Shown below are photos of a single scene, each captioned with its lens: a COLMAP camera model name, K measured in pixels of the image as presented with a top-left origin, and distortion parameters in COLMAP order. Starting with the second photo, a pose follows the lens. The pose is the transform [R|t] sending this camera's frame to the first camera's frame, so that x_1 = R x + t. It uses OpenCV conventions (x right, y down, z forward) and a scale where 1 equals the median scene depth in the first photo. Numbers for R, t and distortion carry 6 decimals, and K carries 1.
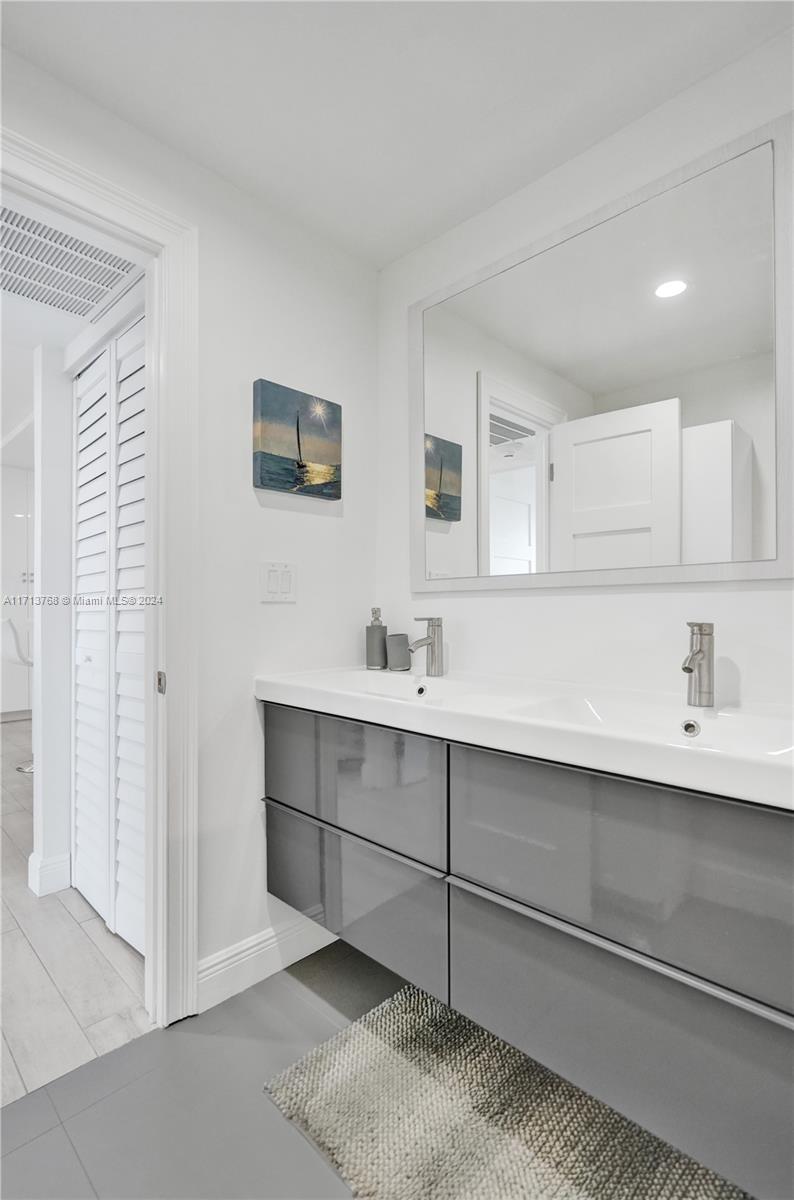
lens RADIAL K [[564.6, 0, 397.0], [0, 564.6, 613.8], [0, 0, 1]] dist [0.002574, 0.000106]
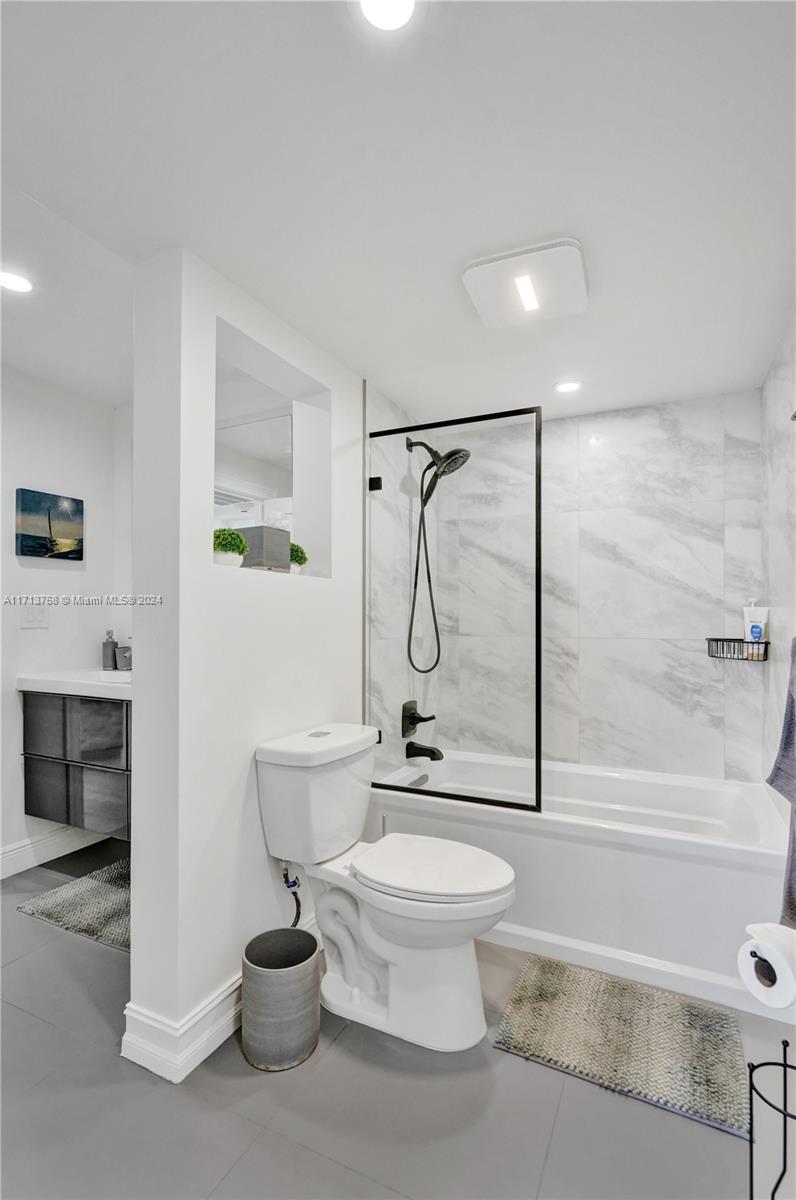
lens RADIAL K [[564.6, 0, 398.0], [0, 564.6, 613.8], [0, 0, 1]] dist [0.002574, 0.000106]
pose [[0.951369, -0.000005, 0.308053, 0.260448], [0.004704, 0.999884, -0.014511, -0.031892], [-0.308017, 0.015255, 0.951259, -0.783357]]
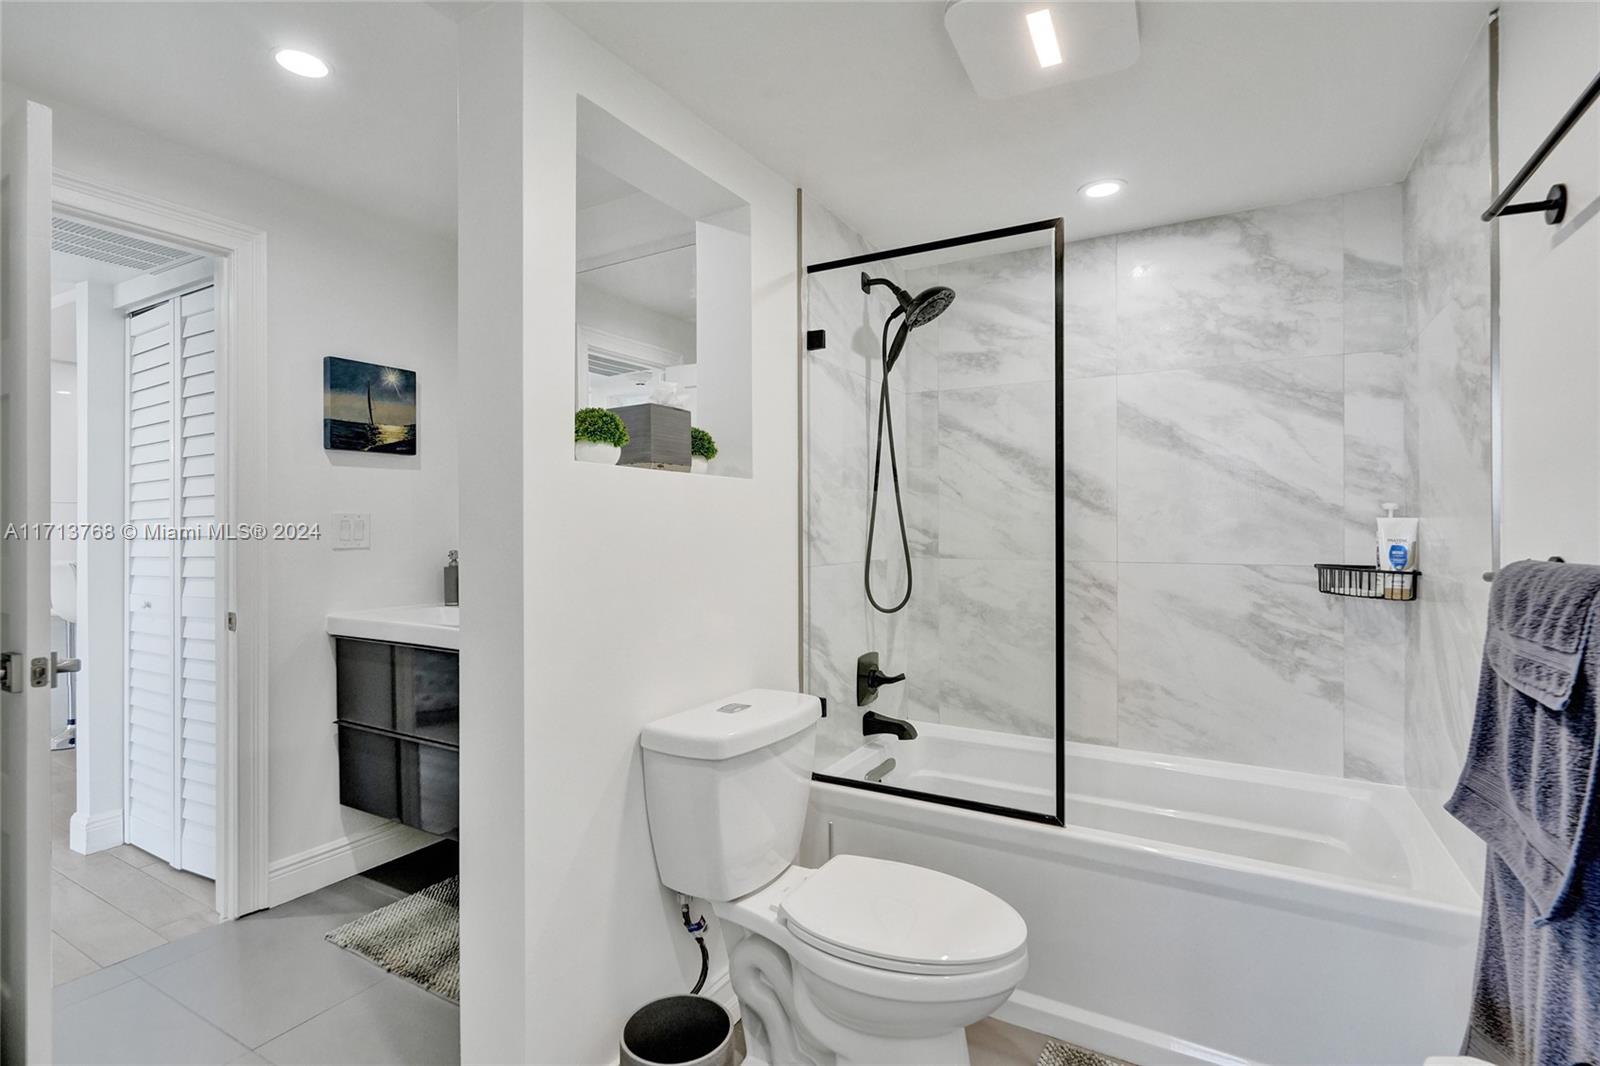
lens RADIAL K [[761.7, 0, 810.7], [0, 761.7, 526.5], [0, 0, 1]] dist [-0.002340, 0.000197]
pose [[0.967409, -0.006835, 0.253128, 0.293020], [0.008837, 0.999938, -0.006769, -0.045809], [-0.253066, 0.008786, 0.967409, -0.703579]]
